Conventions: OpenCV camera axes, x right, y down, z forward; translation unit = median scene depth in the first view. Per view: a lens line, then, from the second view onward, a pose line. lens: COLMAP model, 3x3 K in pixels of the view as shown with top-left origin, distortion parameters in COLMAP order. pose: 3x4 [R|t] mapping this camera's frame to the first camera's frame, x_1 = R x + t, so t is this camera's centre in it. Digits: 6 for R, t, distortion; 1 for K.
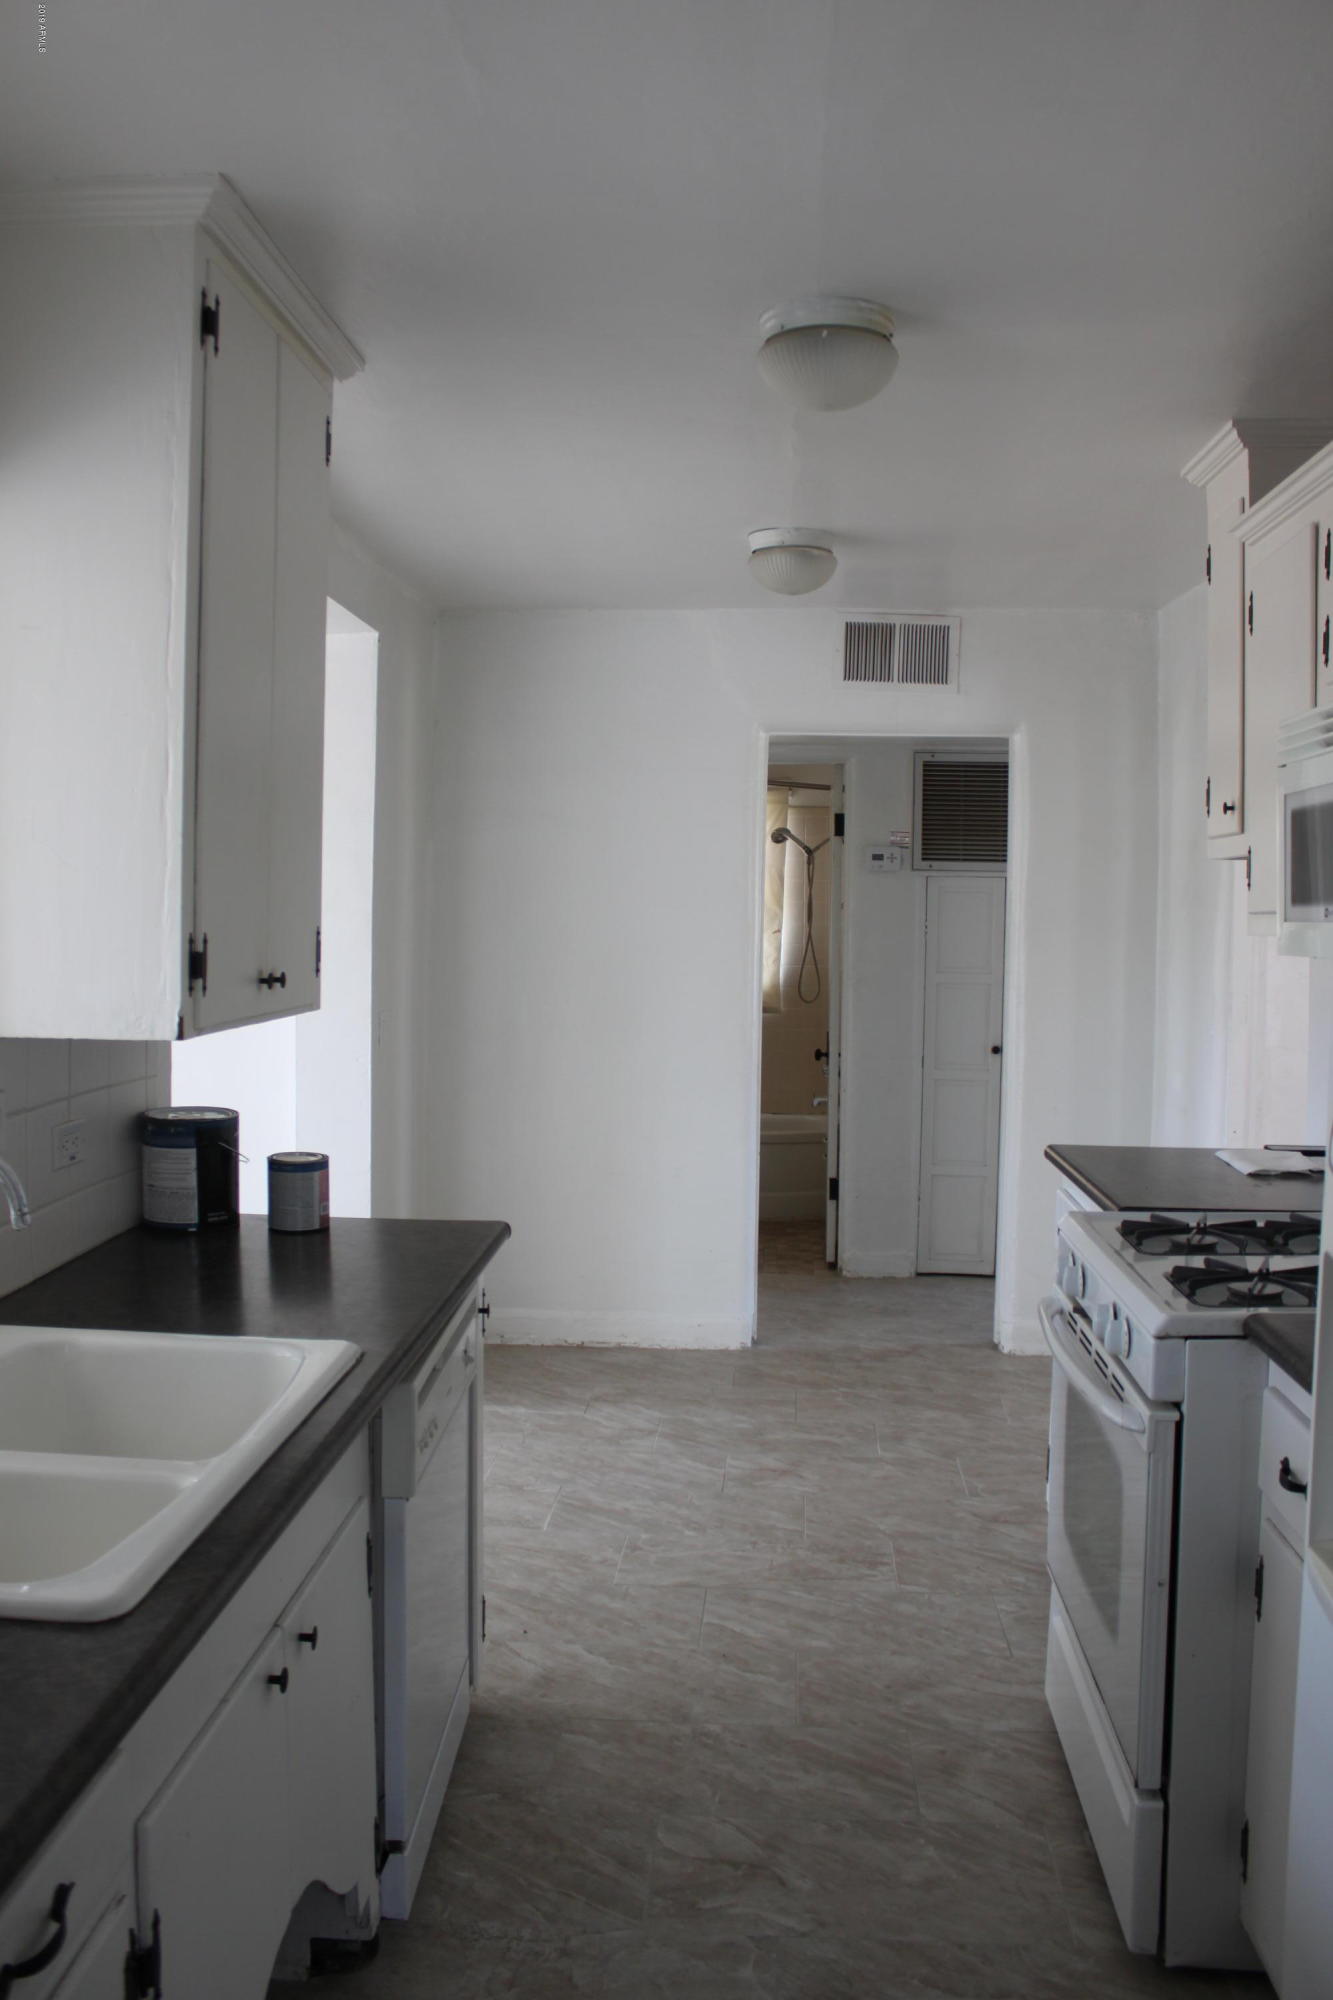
lens RADIAL K [[1655.8, 0, 666.5], [0, 1655.8, 1000.0], [0, 0, 1]] dist [-0.170745, 0.166182]
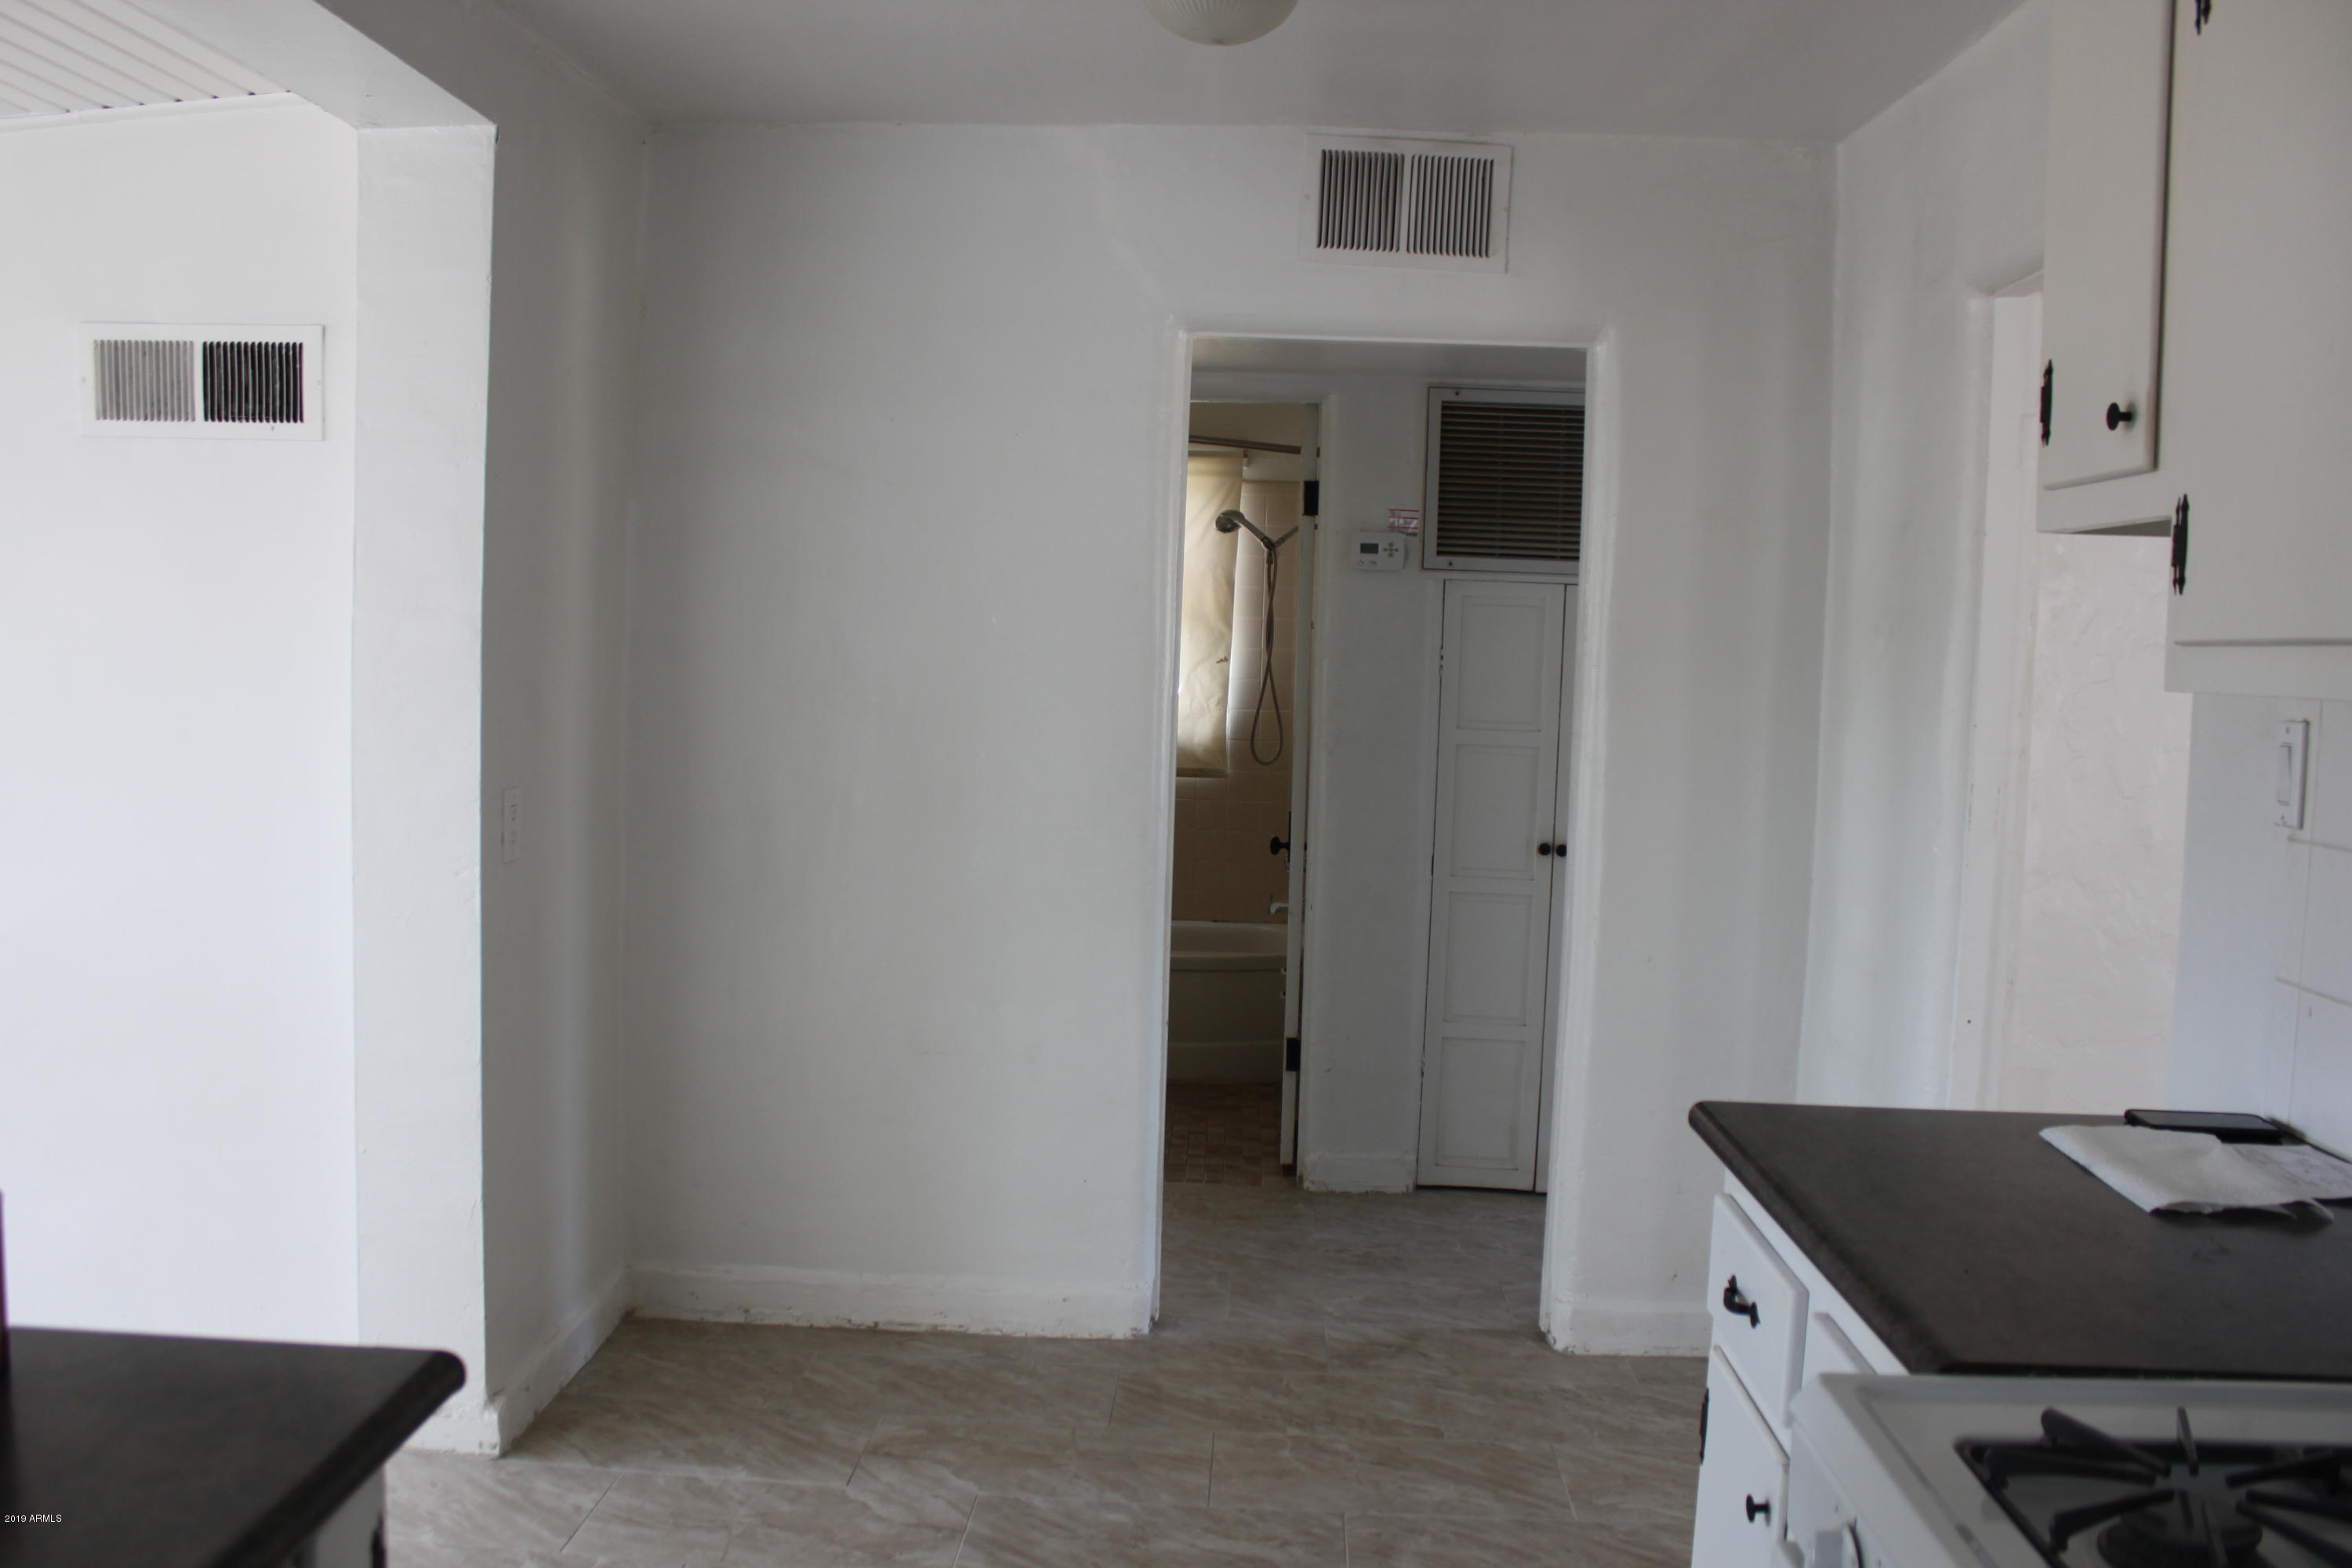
lens RADIAL K [[1947.2, 0, 1165.6], [0, 1947.2, 793.0], [0, 0, 1]] dist [-0.170745, 0.166182]
pose [[0.999598, 0.015589, 0.023678, 0.037858], [-0.016252, 0.999474, 0.028070, -0.012912], [-0.023228, -0.028443, 0.999325, 0.284216]]
